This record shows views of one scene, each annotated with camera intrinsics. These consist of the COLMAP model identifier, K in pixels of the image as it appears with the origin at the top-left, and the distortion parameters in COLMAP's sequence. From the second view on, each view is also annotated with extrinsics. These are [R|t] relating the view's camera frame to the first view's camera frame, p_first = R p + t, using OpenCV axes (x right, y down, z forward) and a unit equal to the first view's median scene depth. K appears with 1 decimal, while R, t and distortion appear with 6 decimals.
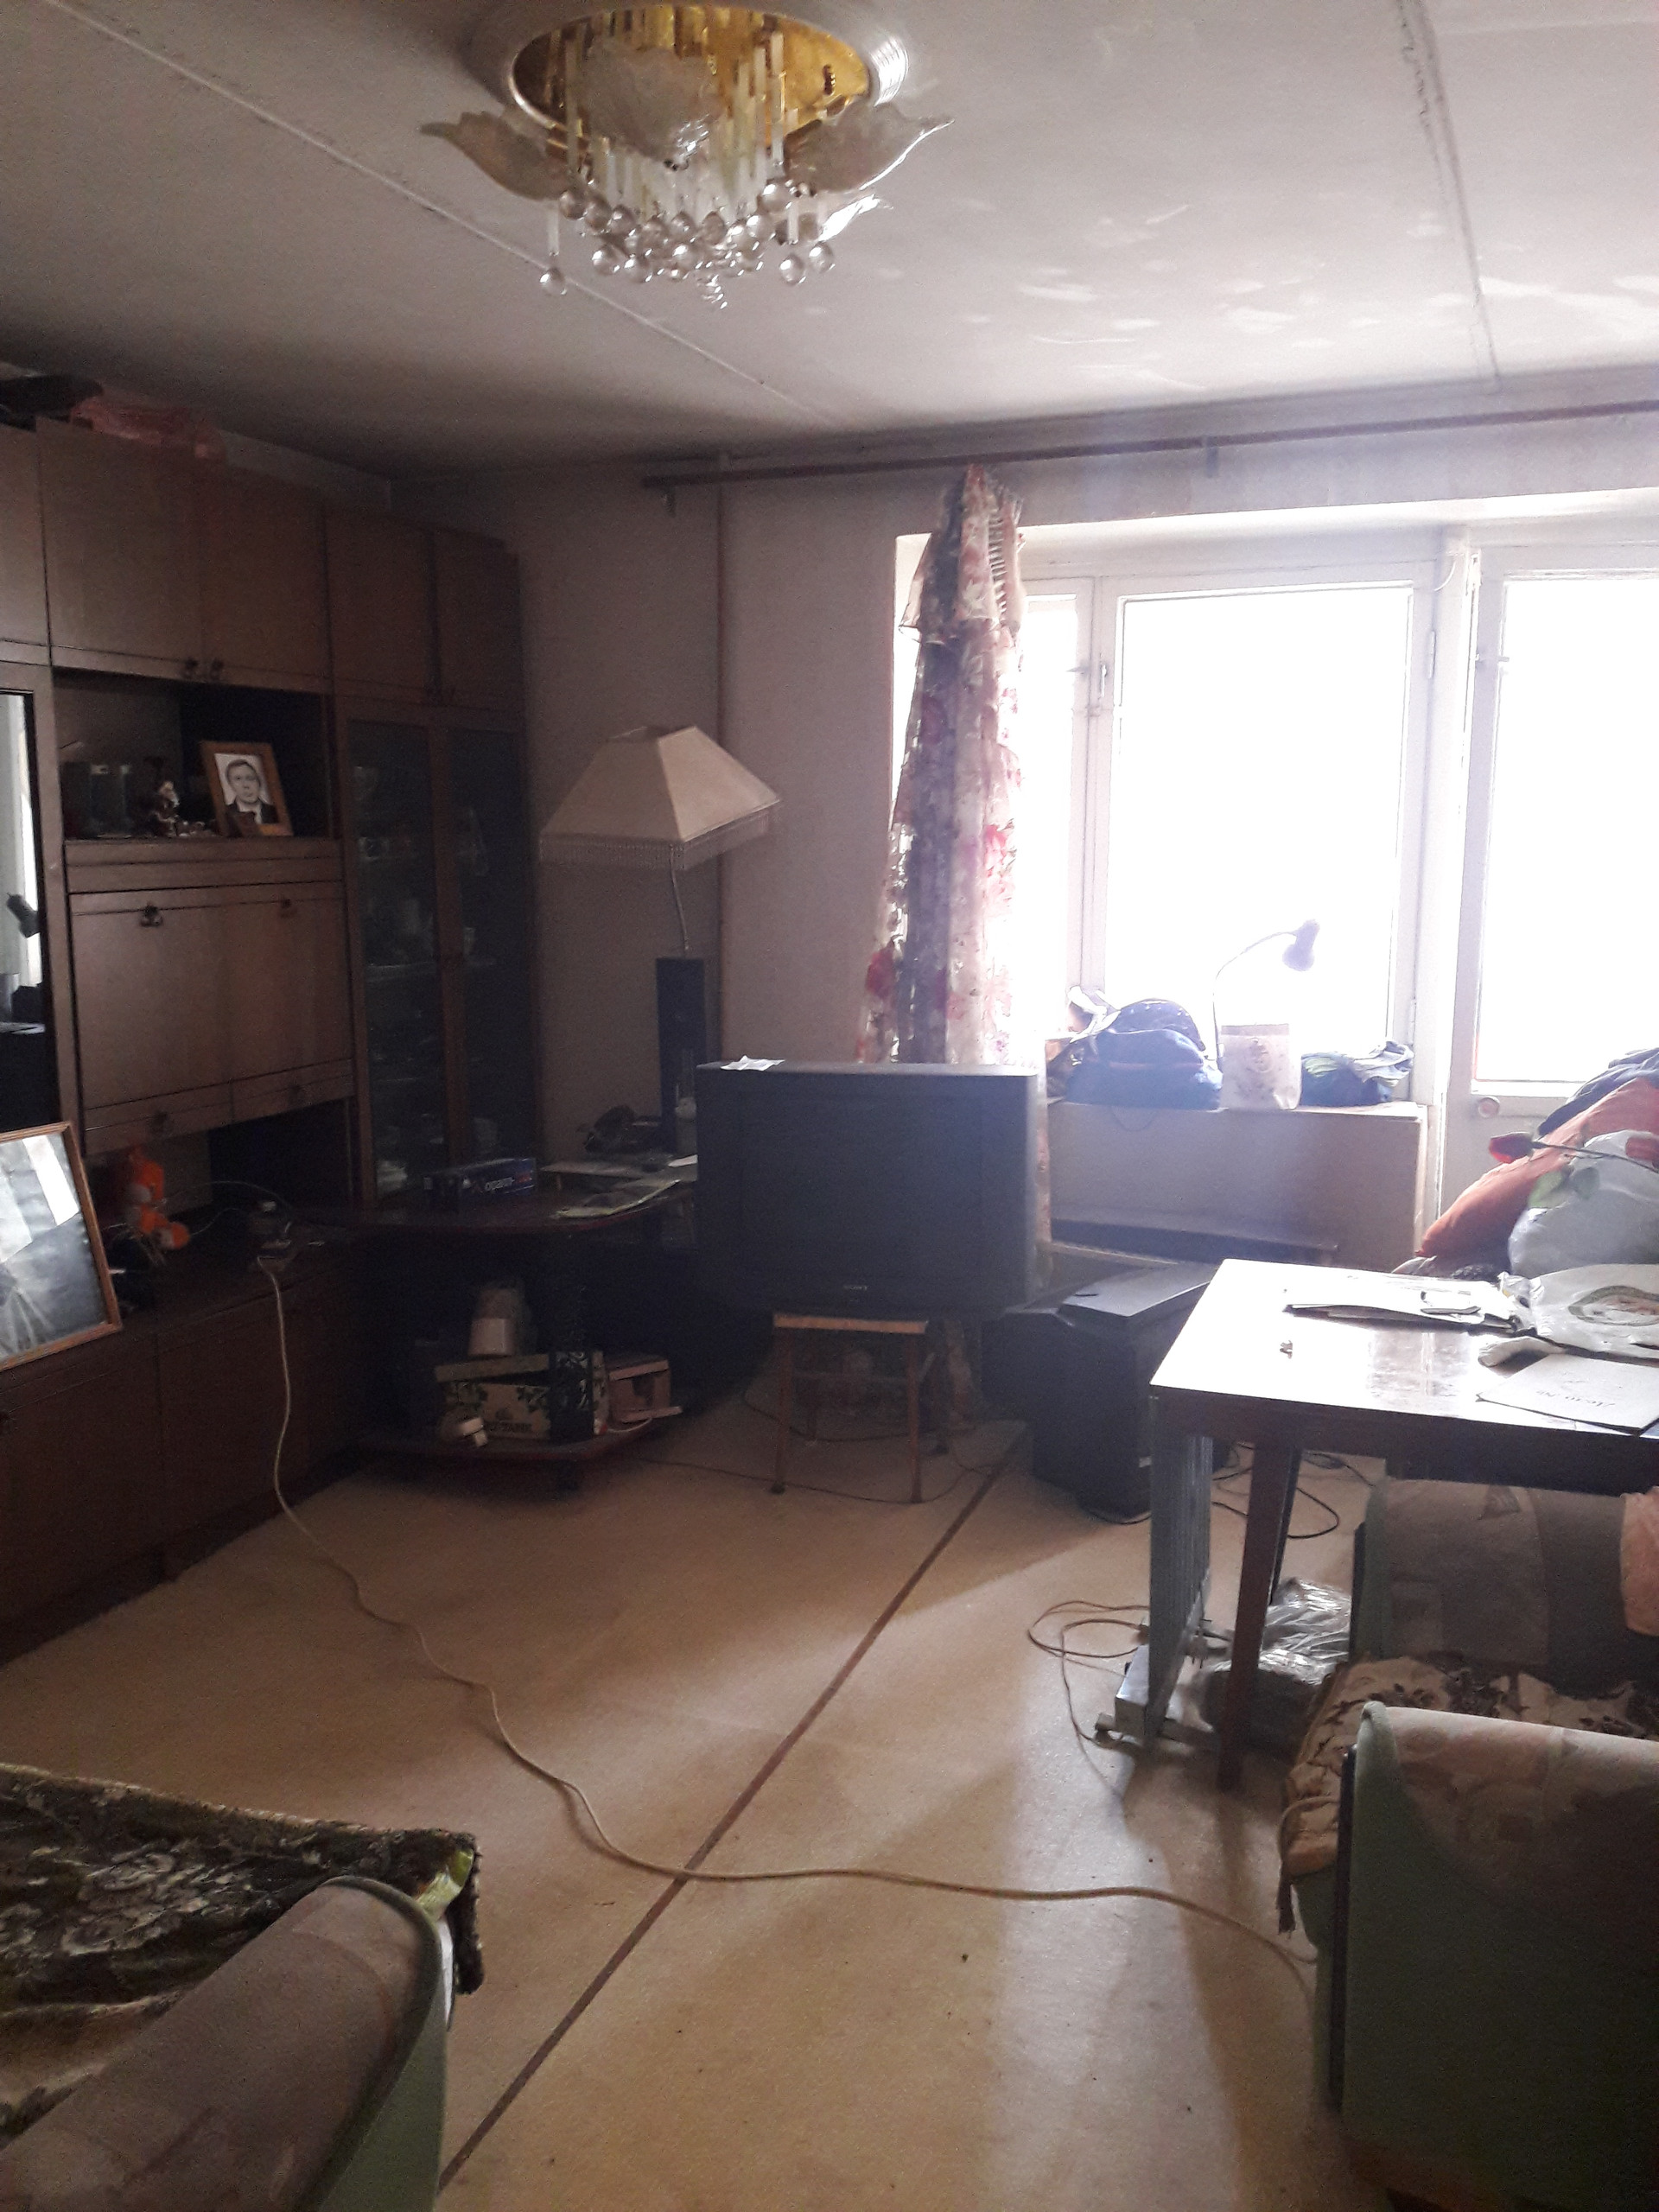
lens RADIAL K [[1811.0, 0, 829.5], [0, 1811.0, 1106.0], [0, 0, 1]] dist [0.078616, -0.153170]
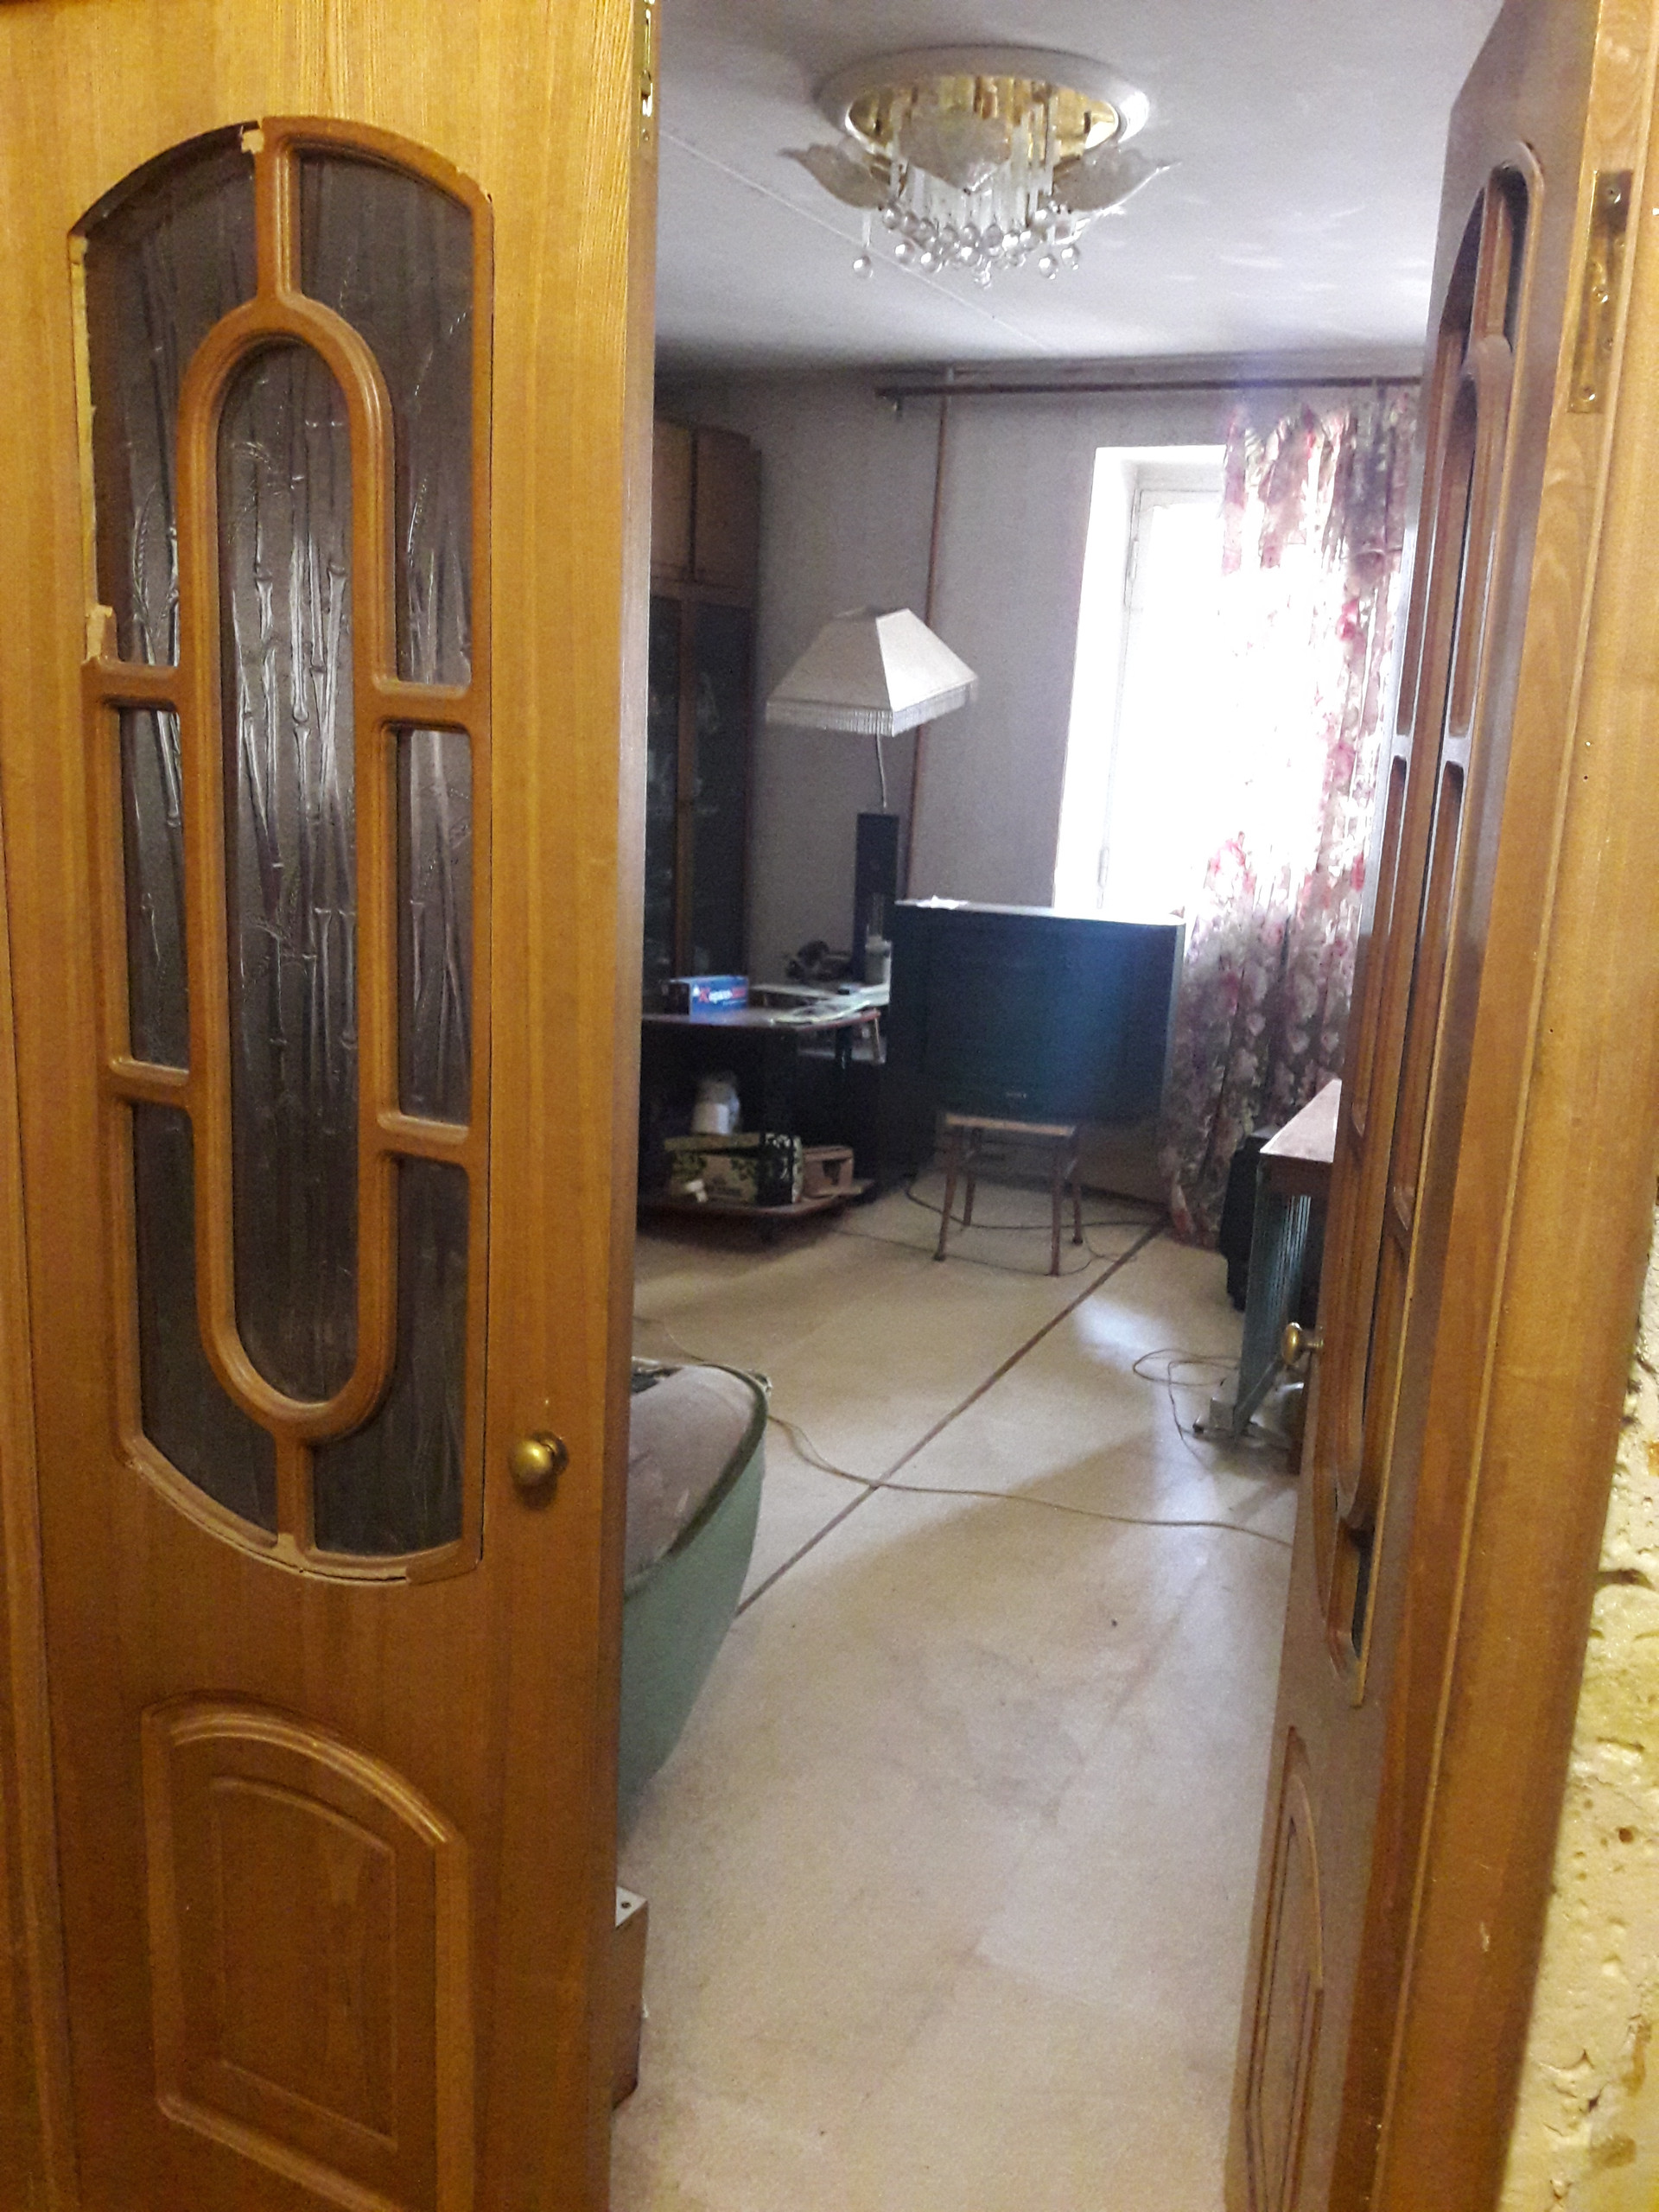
lens RADIAL K [[1729.8, 0, 829.5], [0, 1729.8, 1106.0], [0, 0, 1]] dist [0.055700, -0.102998]
pose [[0.994710, 0.066526, -0.078266, -0.018778], [-0.060486, 0.995181, 0.077176, 0.026513], [0.083023, -0.072033, 0.993941, -0.144169]]
